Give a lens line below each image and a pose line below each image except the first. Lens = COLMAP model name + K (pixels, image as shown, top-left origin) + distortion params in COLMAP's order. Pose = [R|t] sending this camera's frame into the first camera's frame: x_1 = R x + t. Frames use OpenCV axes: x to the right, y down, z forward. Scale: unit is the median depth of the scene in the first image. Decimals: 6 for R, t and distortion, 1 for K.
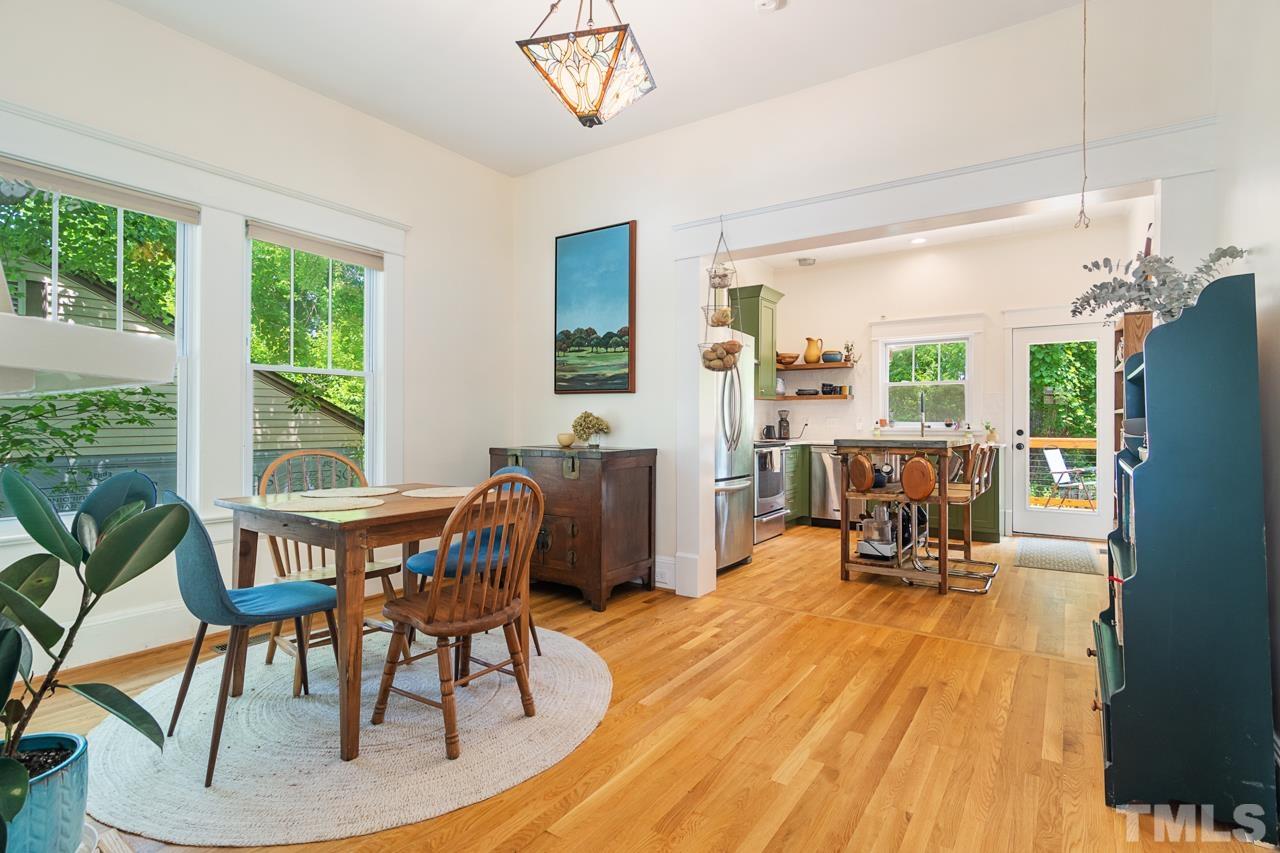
lens RADIAL K [[618.1, 0, 643.1], [0, 618.1, 421.8], [0, 0, 1]] dist [-0.005187, 0.004020]
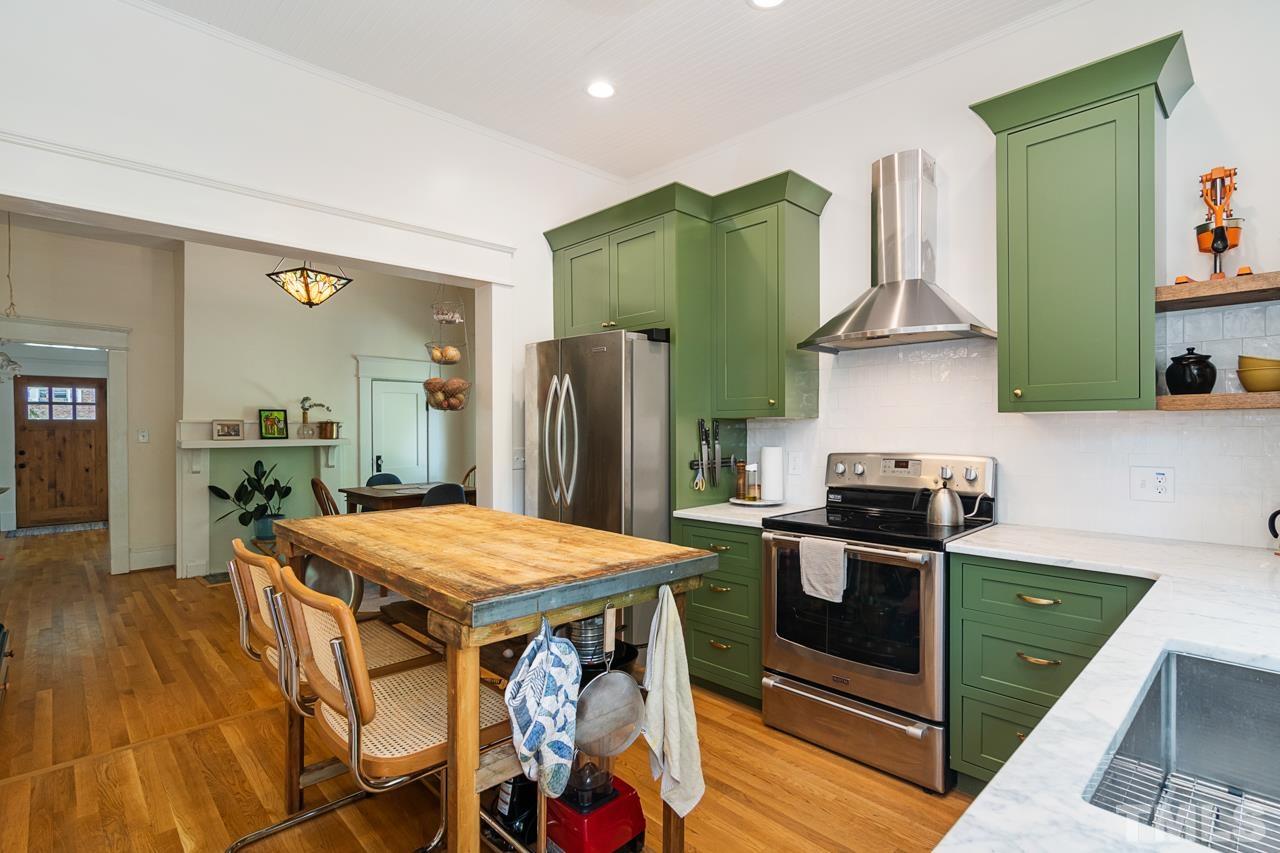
lens RADIAL K [[618.1, 0, 645.4], [0, 618.1, 437.8], [0, 0, 1]] dist [-0.005187, 0.004020]
pose [[-0.198971, 0.012533, -0.979925, 0.621427], [0.001839, 0.999921, 0.012415, -0.031463], [0.980004, 0.000668, -0.198978, 0.924411]]
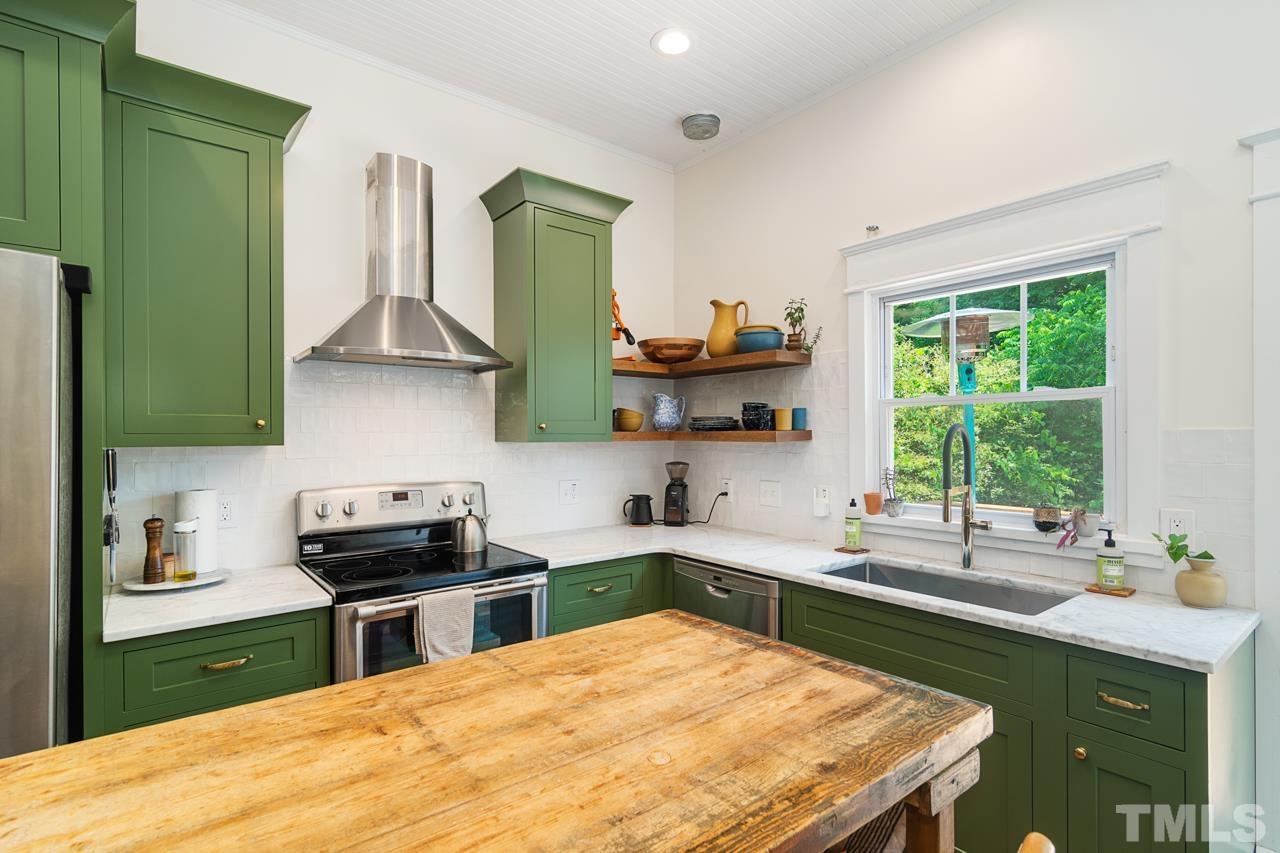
lens RADIAL K [[618.1, 0, 647.7], [0, 618.1, 436.8], [0, 0, 1]] dist [-0.005187, 0.004020]
pose [[0.957084, -0.004243, -0.289780, 0.409279], [0.005887, 0.999971, 0.004800, -0.047681], [0.289751, -0.006300, 0.957081, 0.659803]]
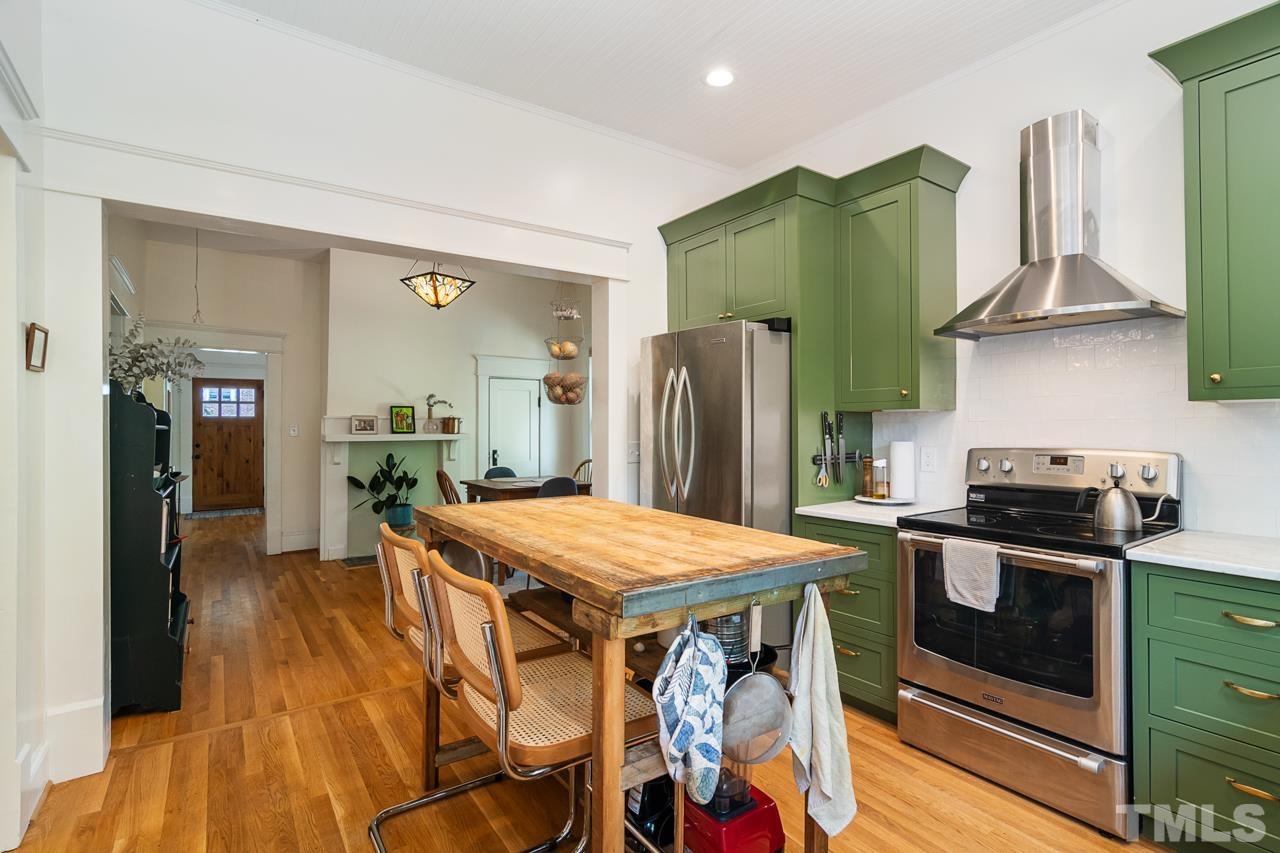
lens RADIAL K [[618.1, 0, 642.7], [0, 618.1, 425.4], [0, 0, 1]] dist [-0.005187, 0.004020]
pose [[-0.354801, -0.004116, -0.934933, 0.616607], [0.000380, 0.999990, -0.004546, -0.027435], [0.934942, -0.001968, -0.354795, 0.905779]]
